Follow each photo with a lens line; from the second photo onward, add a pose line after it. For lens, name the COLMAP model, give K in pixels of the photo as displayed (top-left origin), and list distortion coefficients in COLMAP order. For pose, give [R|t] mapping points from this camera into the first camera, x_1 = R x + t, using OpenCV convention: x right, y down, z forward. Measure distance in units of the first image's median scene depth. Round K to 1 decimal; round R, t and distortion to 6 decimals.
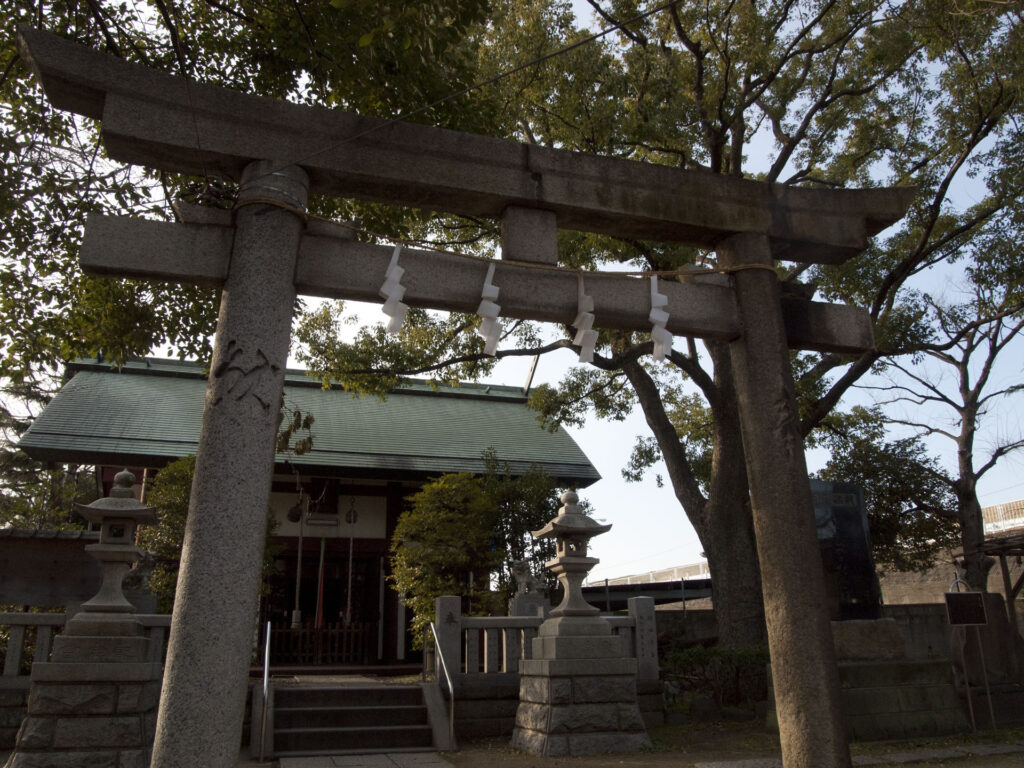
lens RADIAL K [[825.6, 0, 504.8], [0, 825.6, 384.4], [0, 0, 1]] dist [-0.069673, 0.030204]
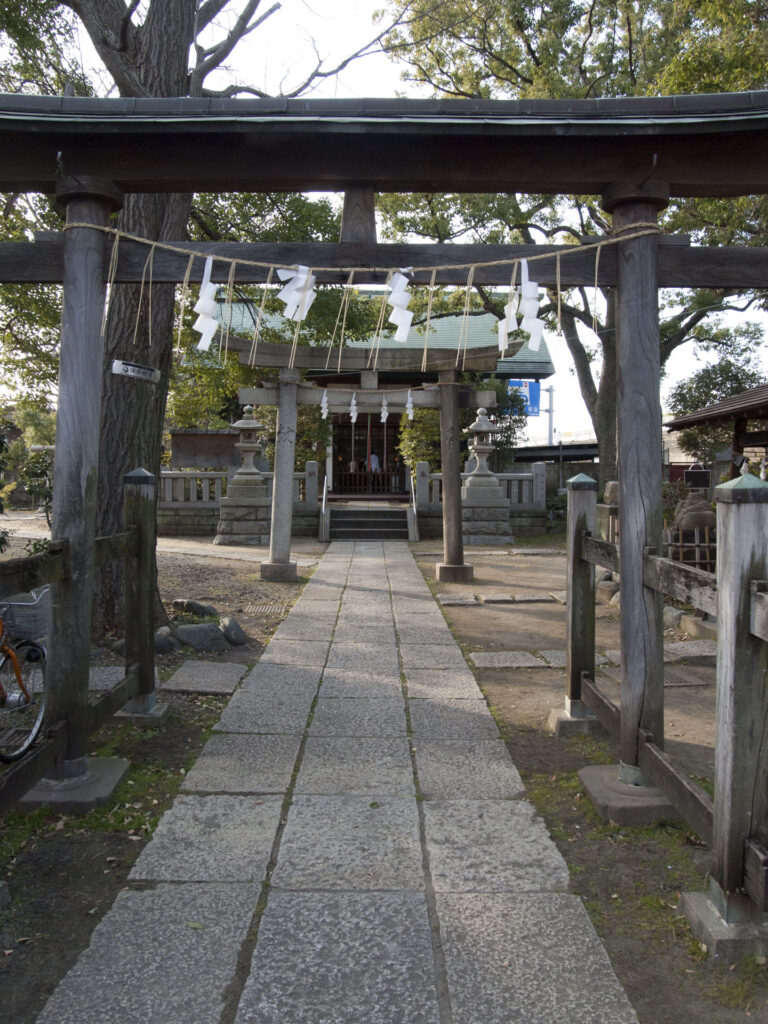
lens RADIAL K [[825.6, 0, 399.6], [0, 825.6, 513.6], [0, 0, 1]] dist [-0.069673, 0.030204]
pose [[0.972053, 0.029935, -0.232845, 0.382272], [0.055414, 0.934553, 0.351484, -0.342638], [0.228127, -0.354564, 0.906776, -0.859485]]
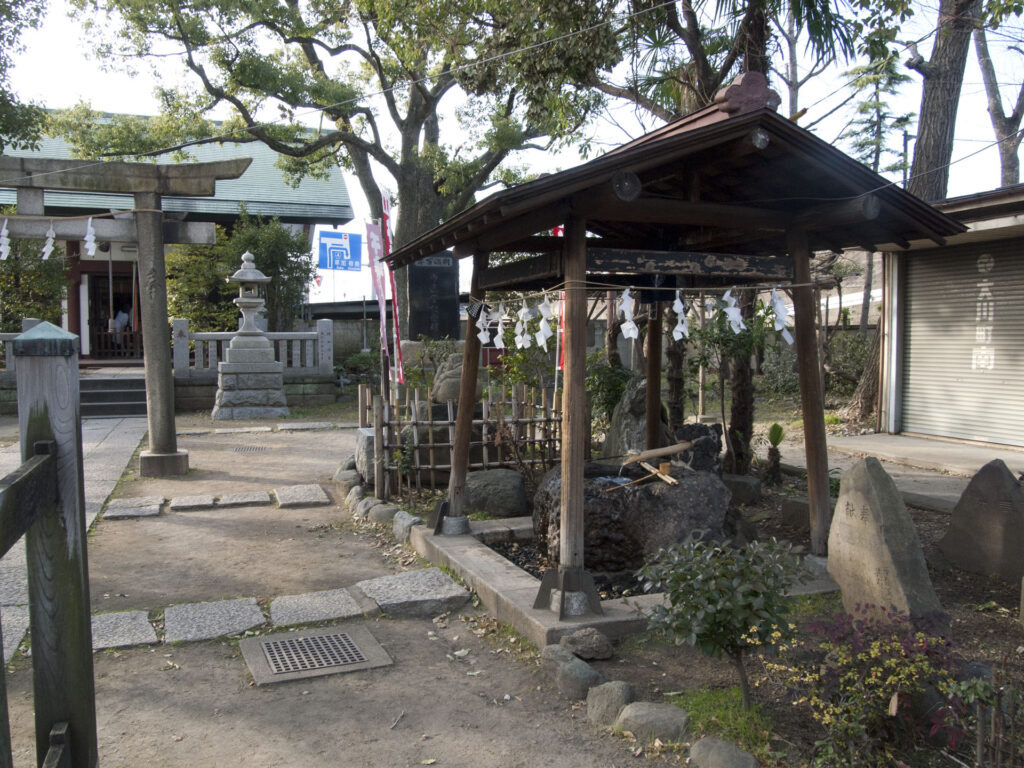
lens RADIAL K [[846.0, 0, 502.8], [0, 846.0, 381.7], [0, 0, 1]] dist [-0.042363, 0.008425]
pose [[0.997405, 0.010127, 0.071277, 0.501035], [-0.035382, 0.931192, 0.362808, -0.255116], [-0.062699, -0.364388, 0.929134, -0.595322]]
